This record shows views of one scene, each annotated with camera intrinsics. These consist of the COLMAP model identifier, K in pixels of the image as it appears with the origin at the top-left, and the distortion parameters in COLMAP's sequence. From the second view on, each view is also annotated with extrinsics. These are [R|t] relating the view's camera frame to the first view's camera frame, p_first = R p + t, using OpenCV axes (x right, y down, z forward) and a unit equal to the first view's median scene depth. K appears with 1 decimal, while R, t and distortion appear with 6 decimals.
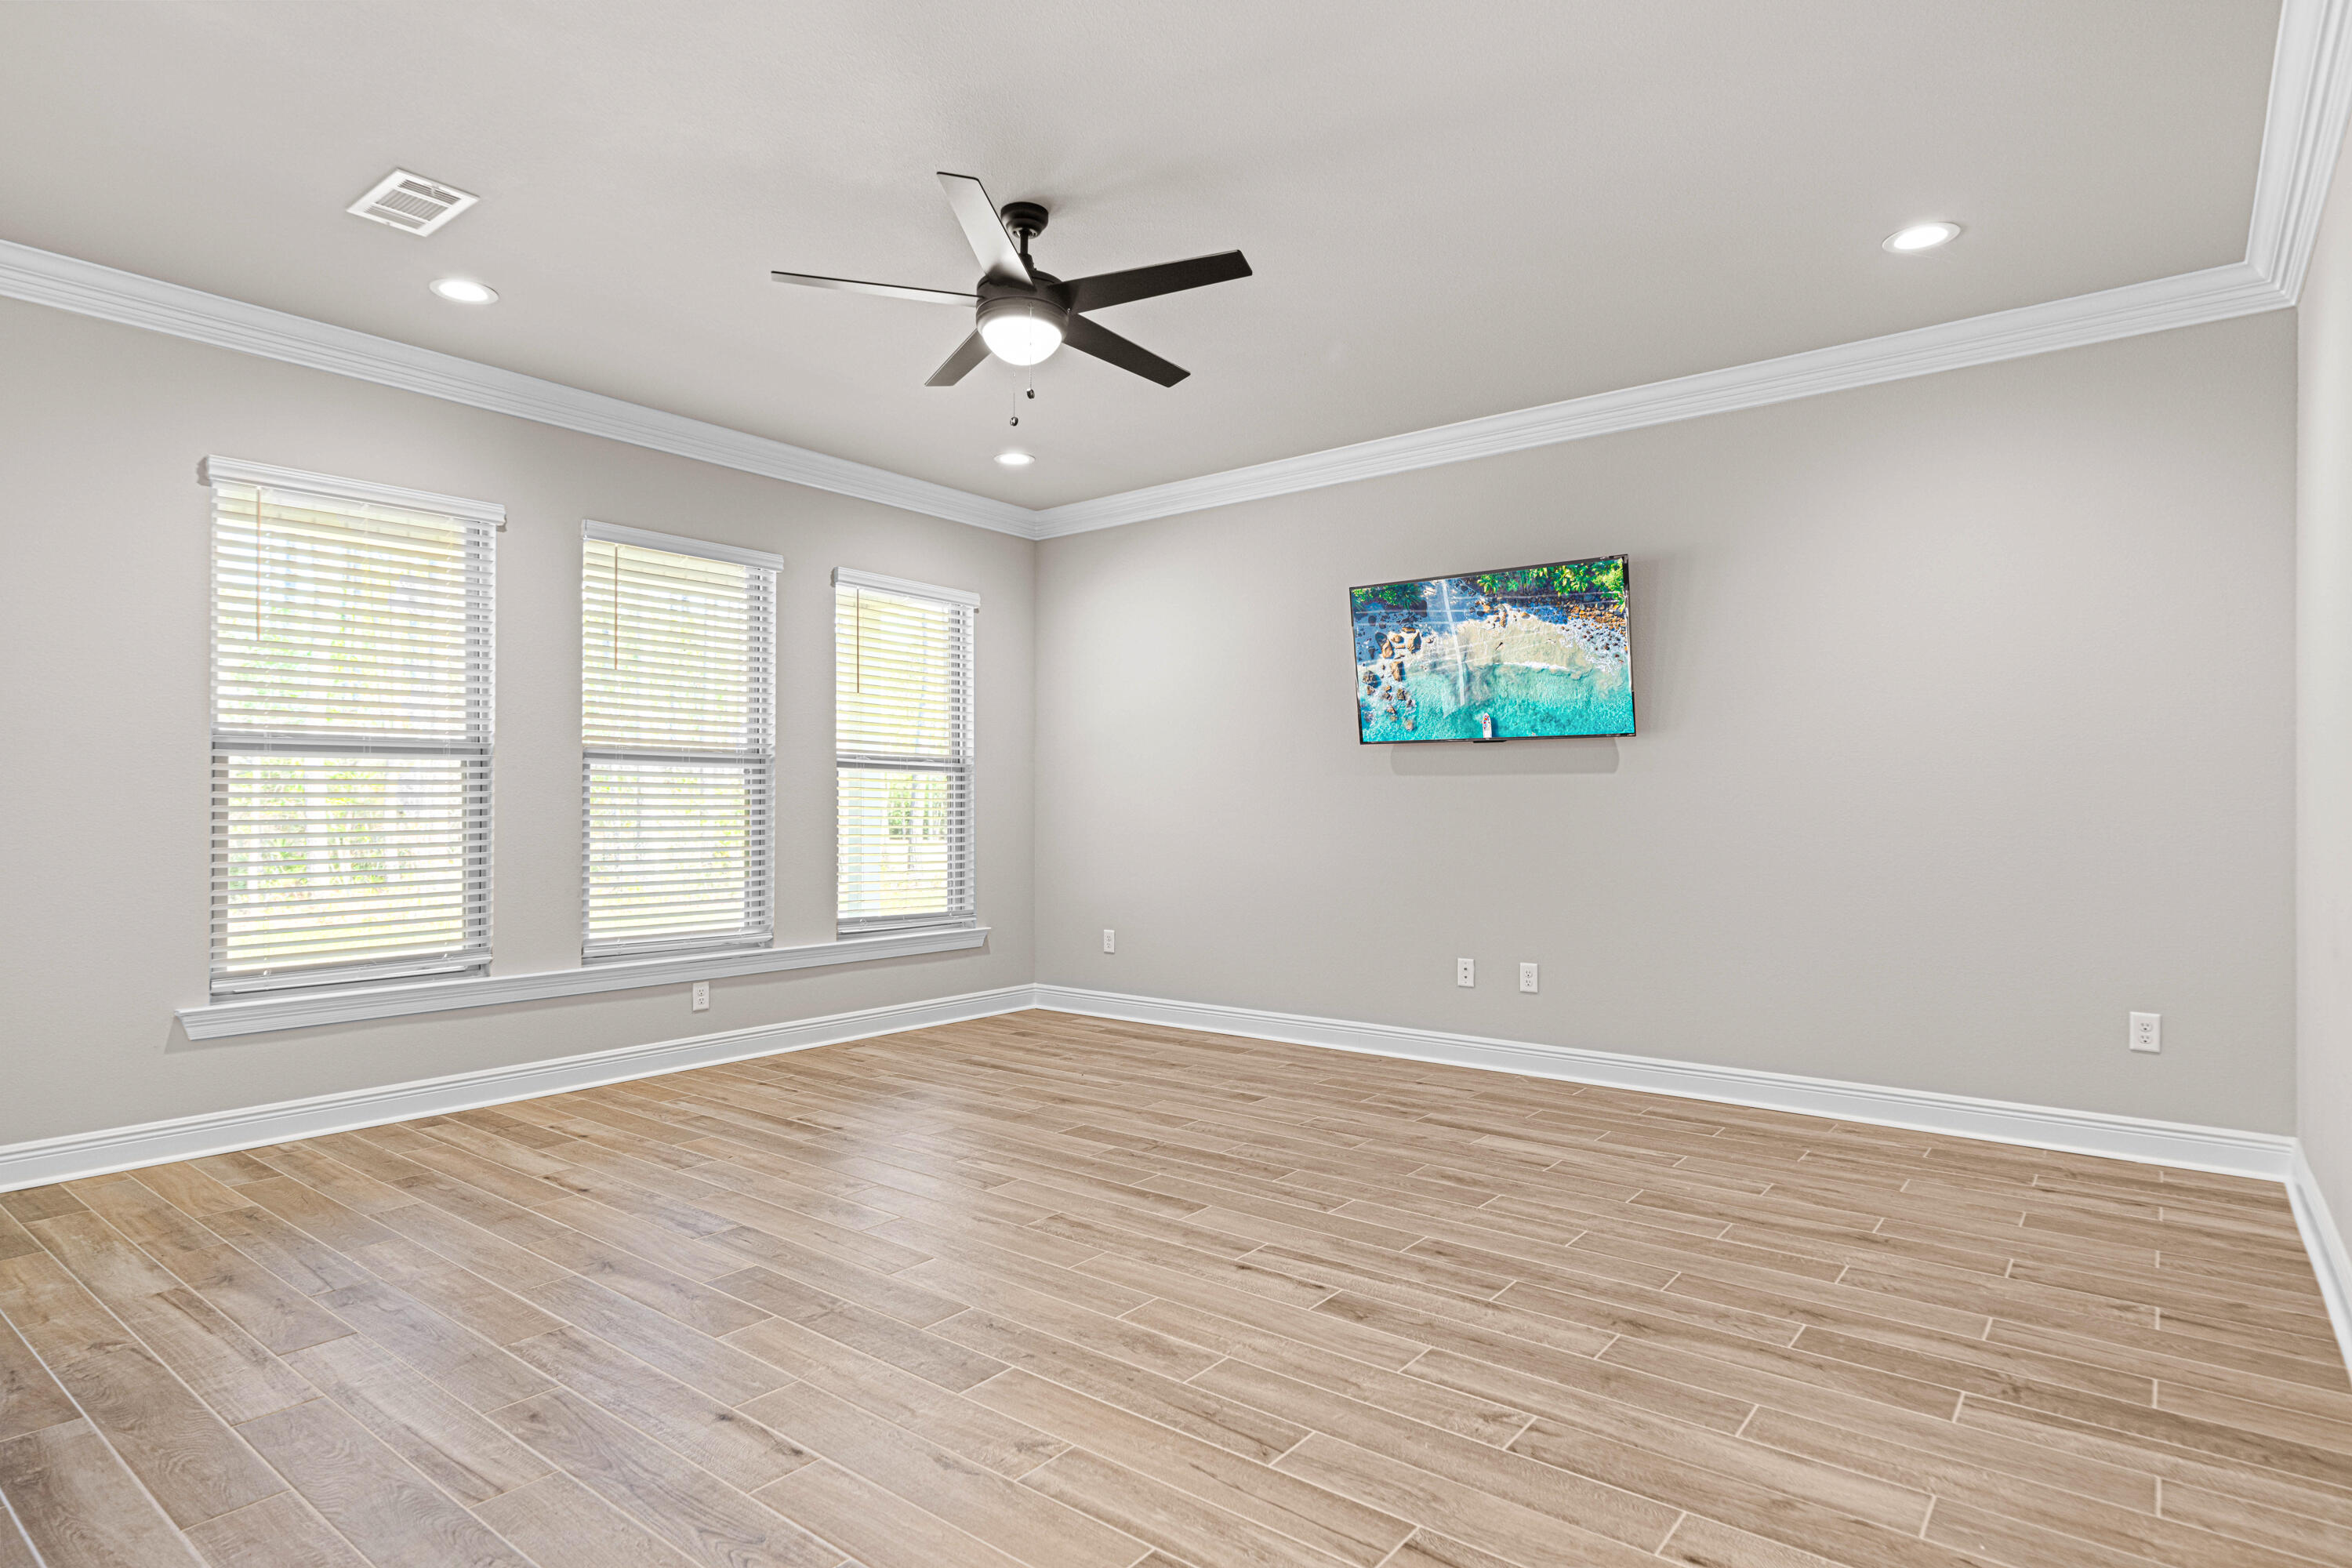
lens RADIAL K [[1258.1, 0, 1166.8], [0, 1258.1, 790.3], [0, 0, 1]] dist [0.002803, 0.001284]
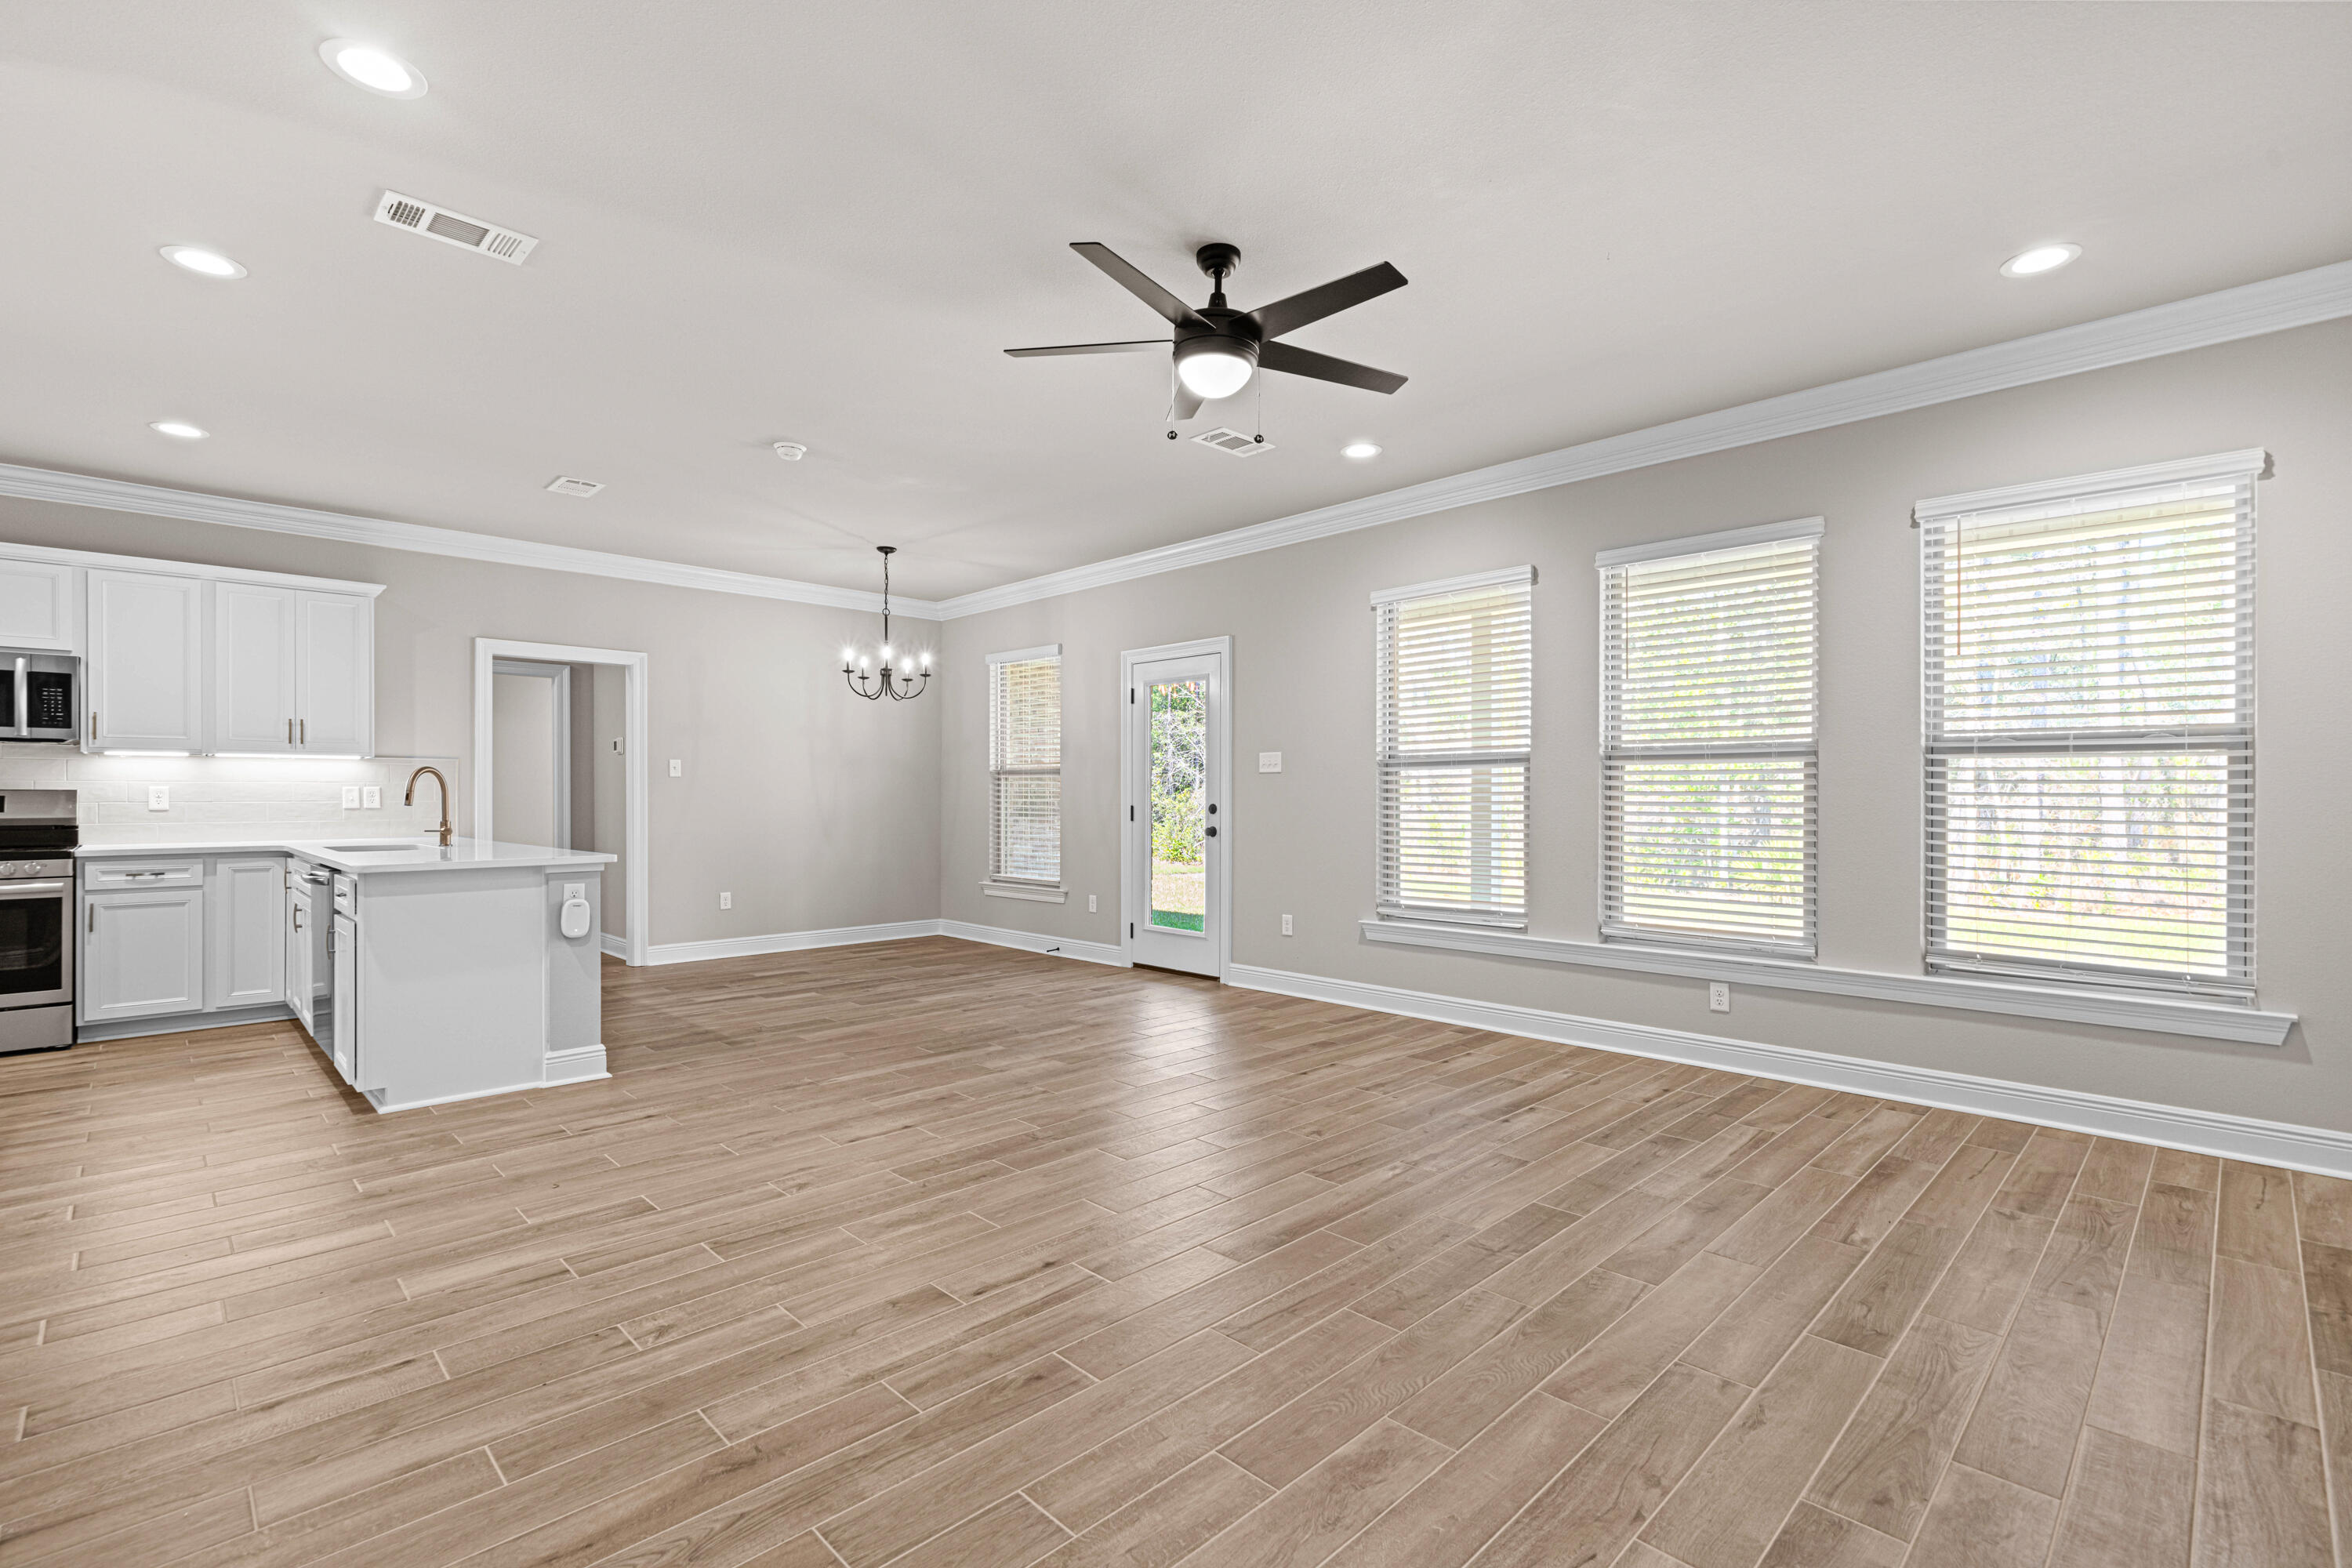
lens RADIAL K [[1056.3, 0, 1170.5], [0, 1056.3, 791.6], [0, 0, 1]] dist [-0.001575, 0.000351]
pose [[-0.122666, -0.006202, -0.992429, 0.707663], [0.009893, 0.999923, -0.007471, 0.007353], [0.992399, -0.010735, -0.122596, 0.959691]]
